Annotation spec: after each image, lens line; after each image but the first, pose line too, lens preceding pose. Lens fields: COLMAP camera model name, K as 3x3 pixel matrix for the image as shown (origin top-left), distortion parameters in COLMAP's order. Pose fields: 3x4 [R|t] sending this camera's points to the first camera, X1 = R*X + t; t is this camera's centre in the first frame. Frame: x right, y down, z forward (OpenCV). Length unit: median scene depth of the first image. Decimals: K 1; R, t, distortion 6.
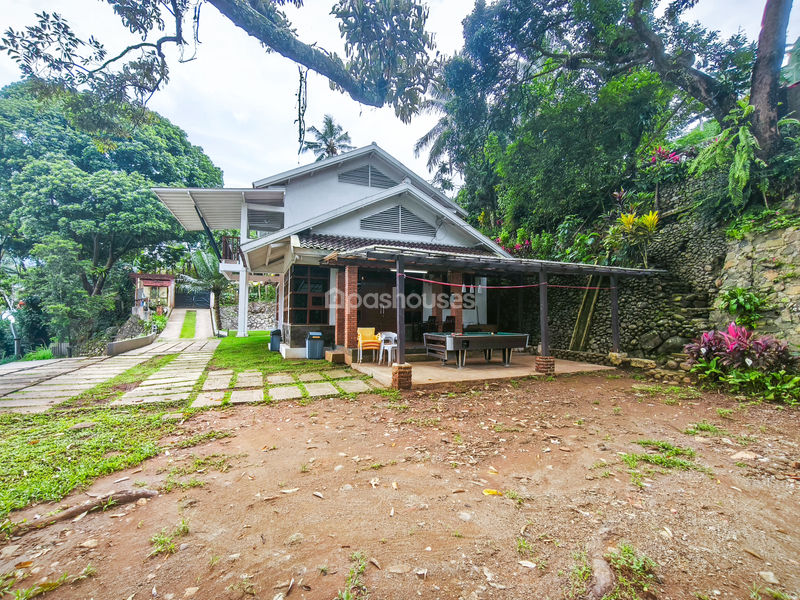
lens RADIAL K [[341.8, 0, 396.3], [0, 341.8, 301.3], [0, 0, 1]] dist [0.001866, 0.000321]
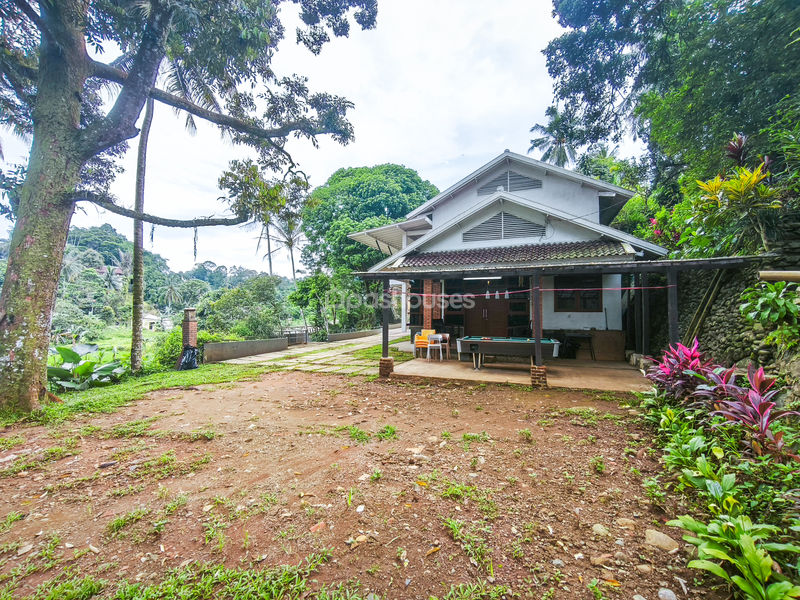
lens RADIAL K [[344.6, 0, 401.1], [0, 344.6, 302.0], [0, 0, 1]] dist [0.000011, 0.000296]
pose [[0.719732, -0.023924, -0.693840, 0.566538], [0.026362, 0.999627, -0.007122, -0.012133], [0.693751, -0.013165, 0.720094, 0.043252]]
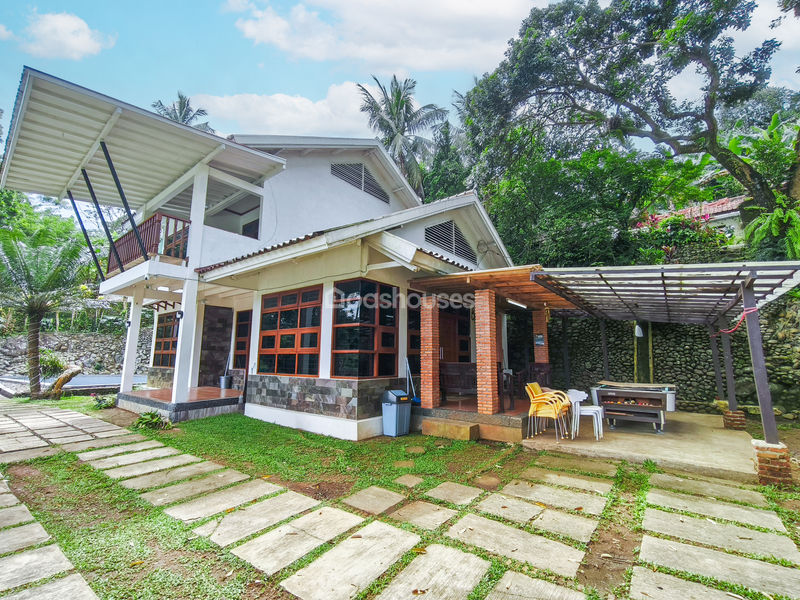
lens RADIAL K [[344.6, 0, 401.1], [0, 344.6, 302.0], [0, 0, 1]] dist [0.000011, 0.000296]
pose [[0.868283, 0.084302, 0.488854, -0.519483], [-0.028035, 0.992219, -0.121311, 0.009041], [-0.495277, 0.091627, 0.863890, 0.422520]]
